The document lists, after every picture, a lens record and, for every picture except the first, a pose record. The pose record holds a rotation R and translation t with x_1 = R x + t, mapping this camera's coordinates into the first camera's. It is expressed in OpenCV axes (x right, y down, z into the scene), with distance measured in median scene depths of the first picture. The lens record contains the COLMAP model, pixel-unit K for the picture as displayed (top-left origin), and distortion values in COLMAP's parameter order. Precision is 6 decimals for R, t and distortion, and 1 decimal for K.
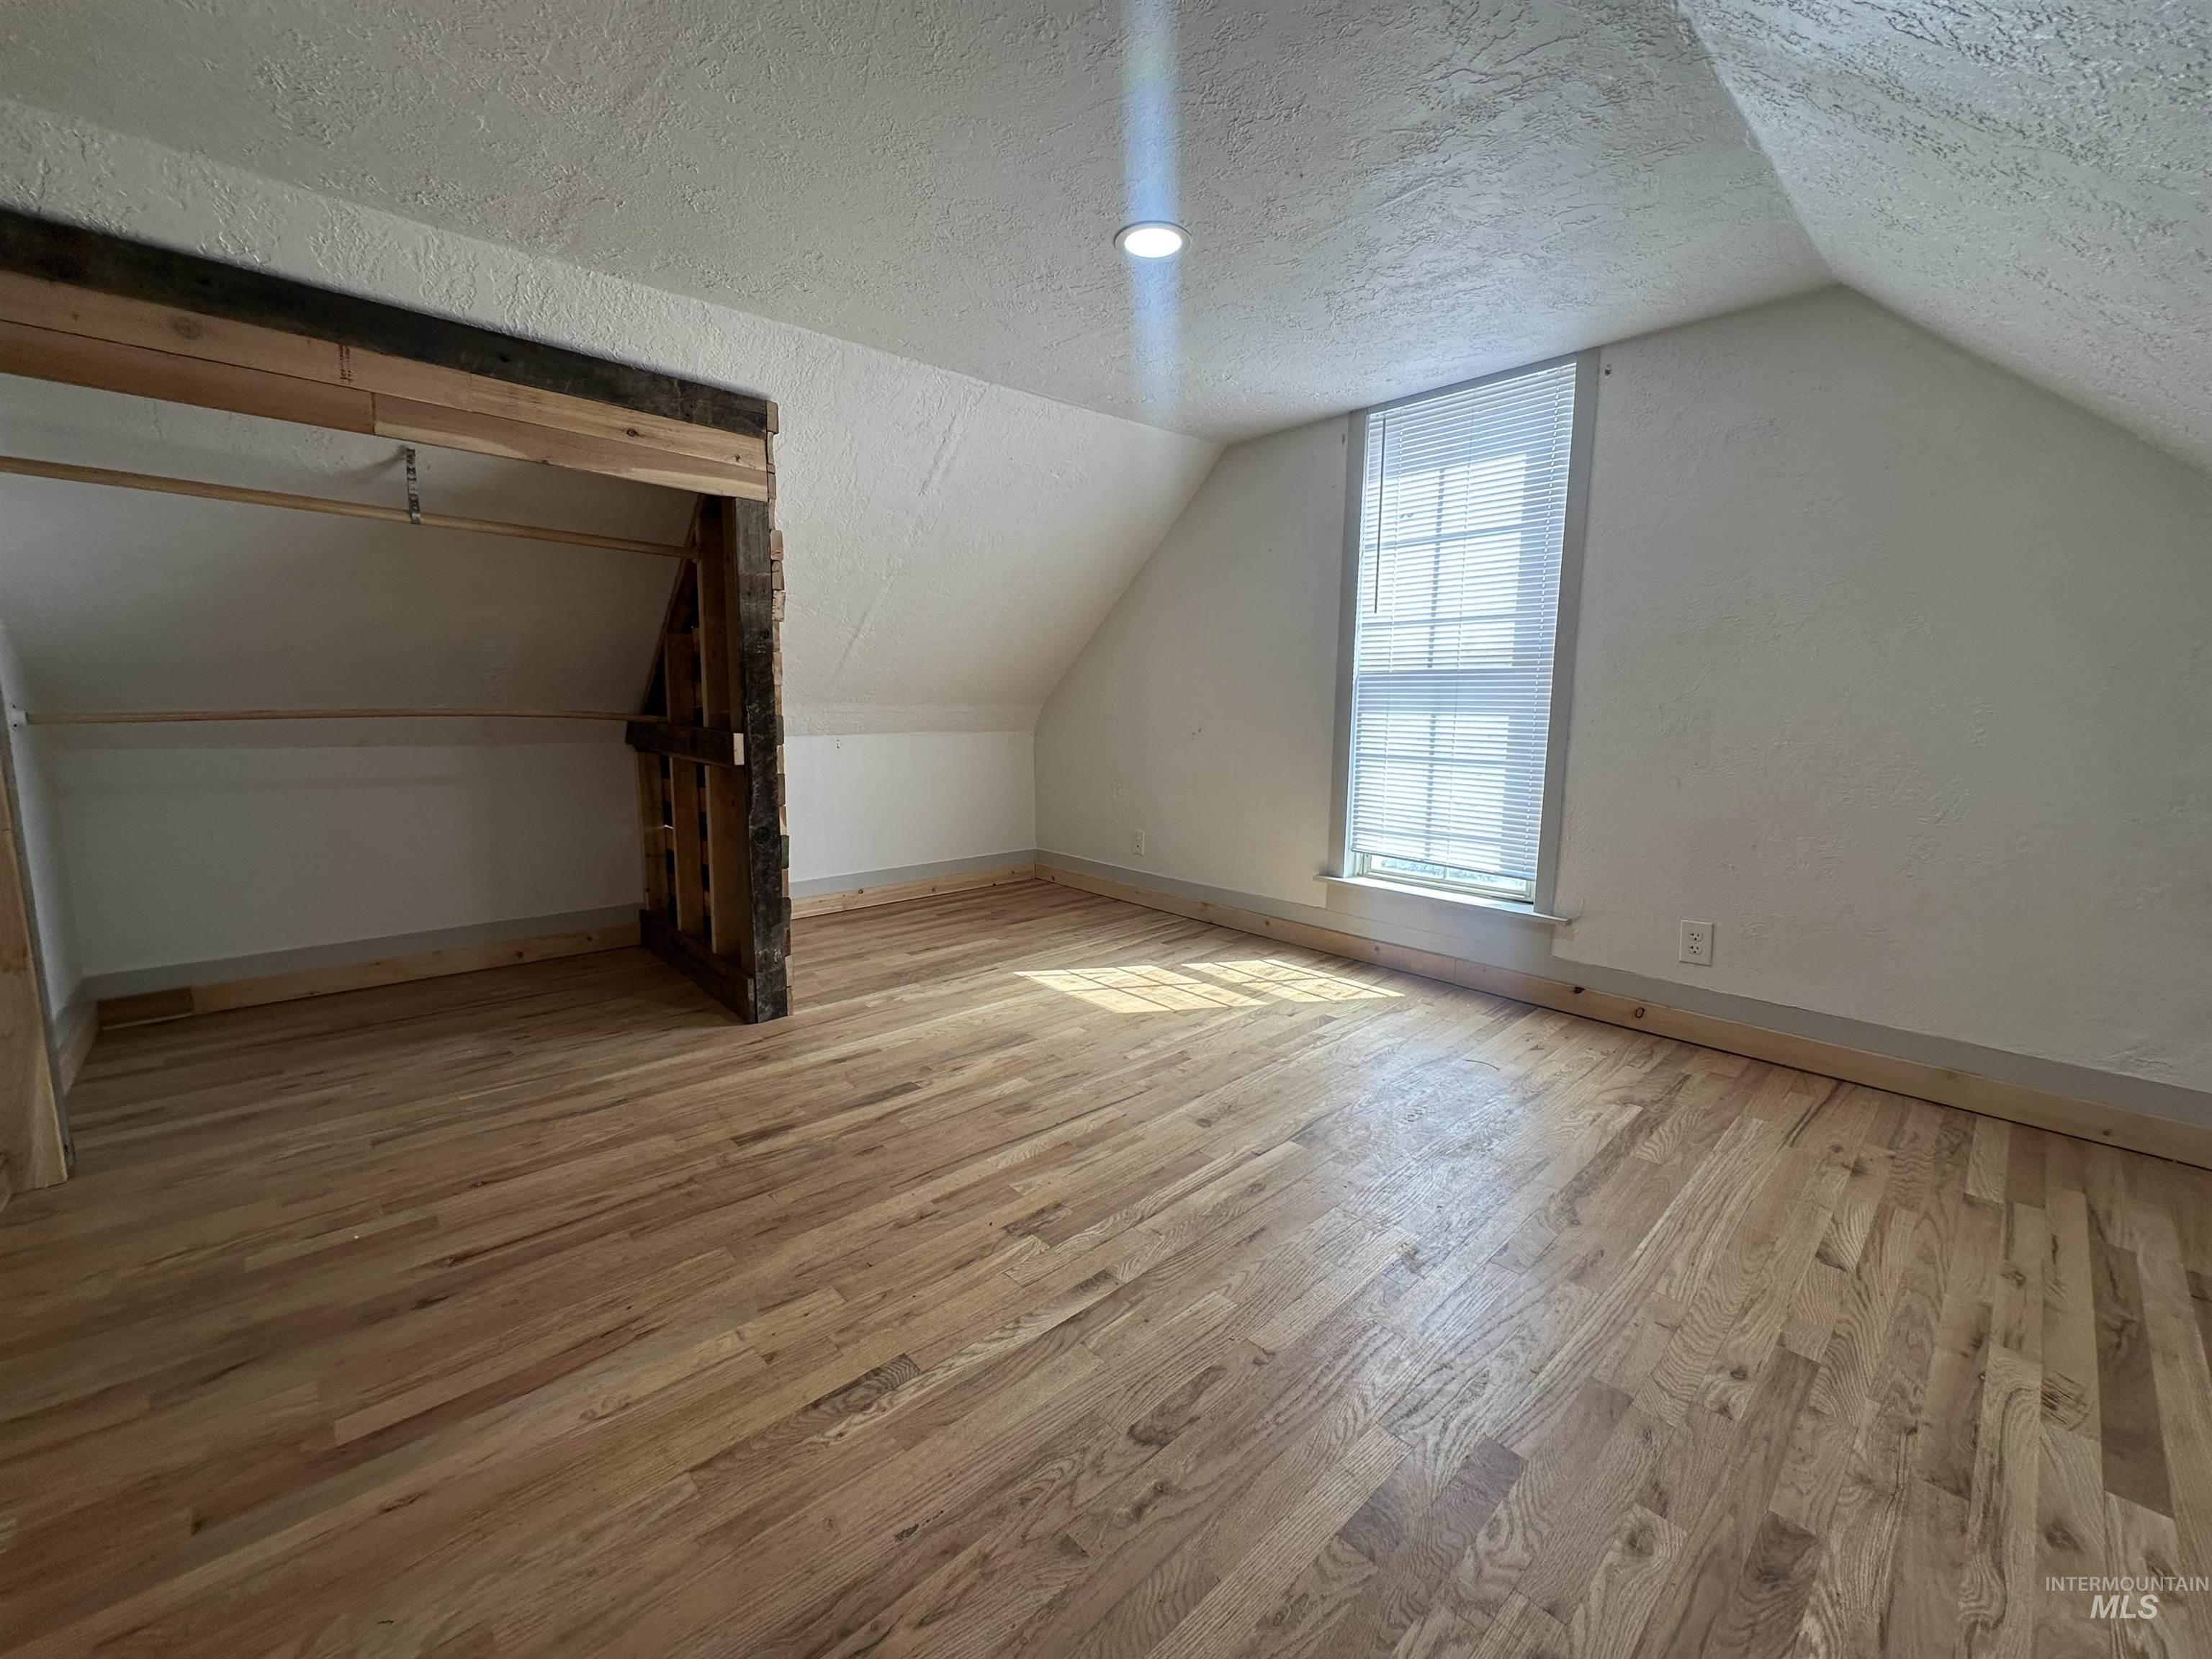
lens RADIAL K [[889.2, 0, 1109.6], [0, 889.2, 827.1], [0, 0, 1]] dist [0.000342, -0.000126]
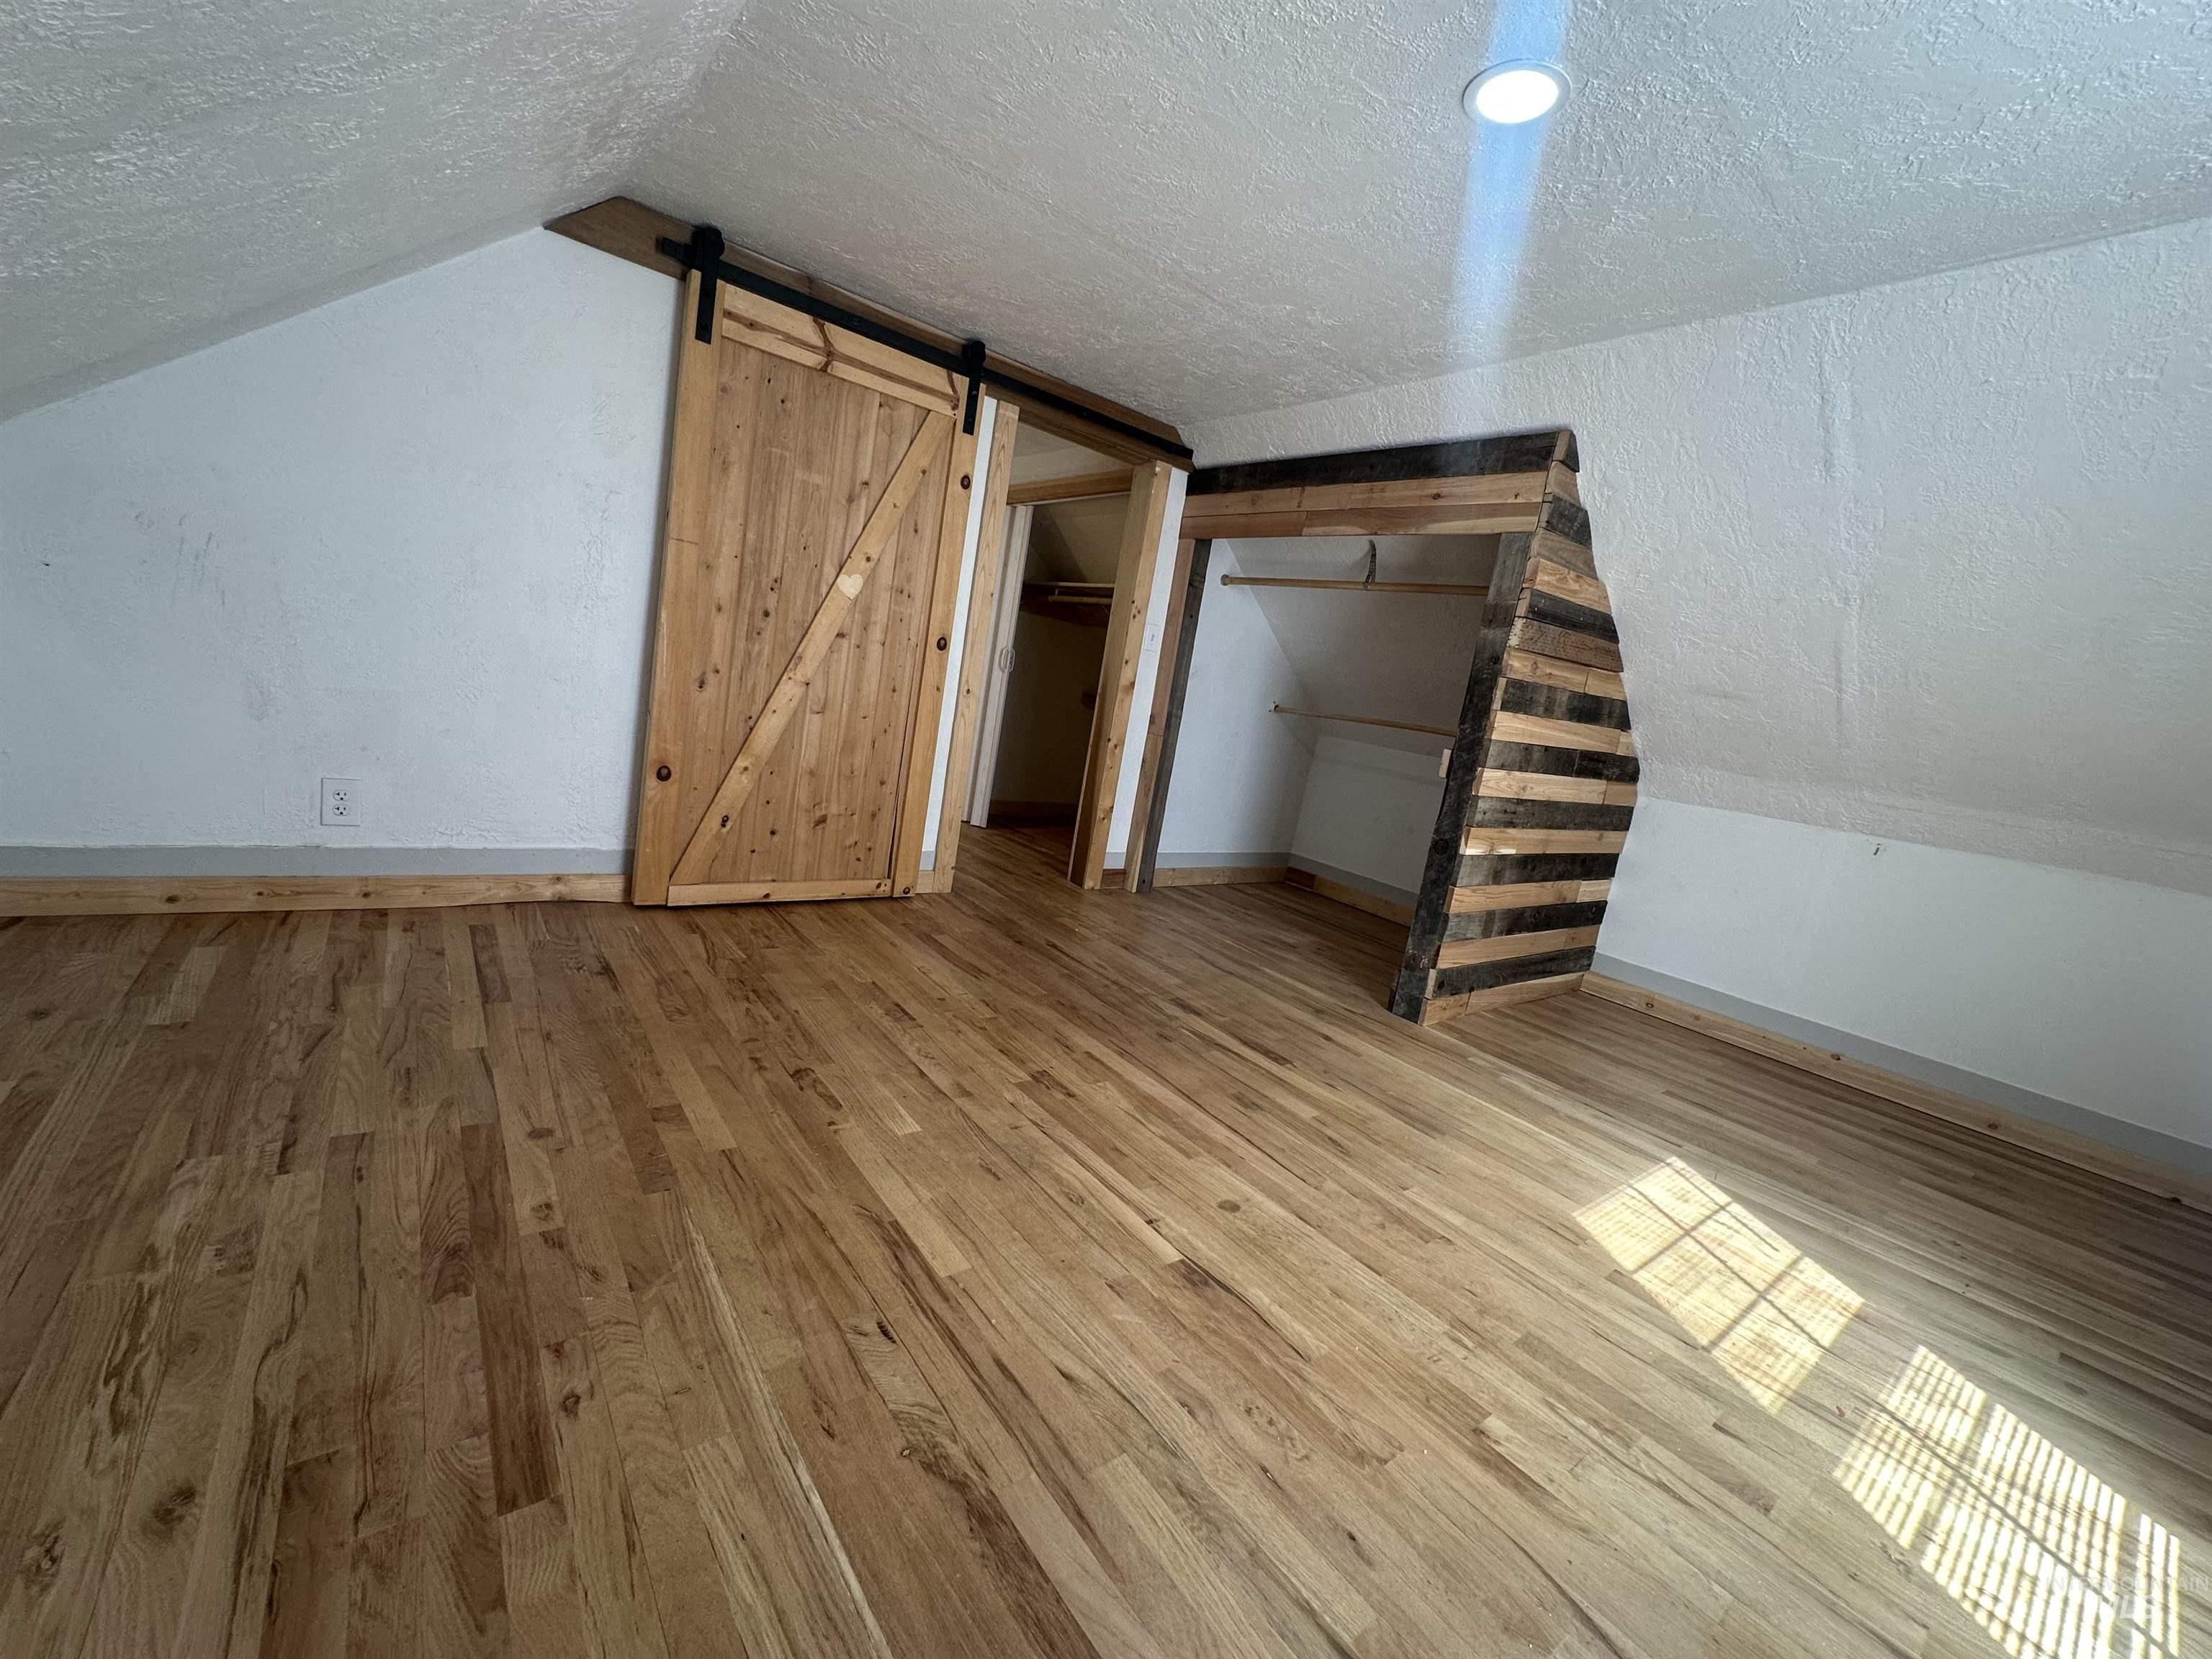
lens RADIAL K [[889.2, 0, 1109.6], [0, 889.2, 827.1], [0, 0, 1]] dist [0.000342, -0.000126]
pose [[-0.090692, 0.139350, -0.986081, 0.753799], [-0.292994, 0.942606, 0.160153, -0.073302], [0.951803, 0.303440, -0.044658, 0.733892]]
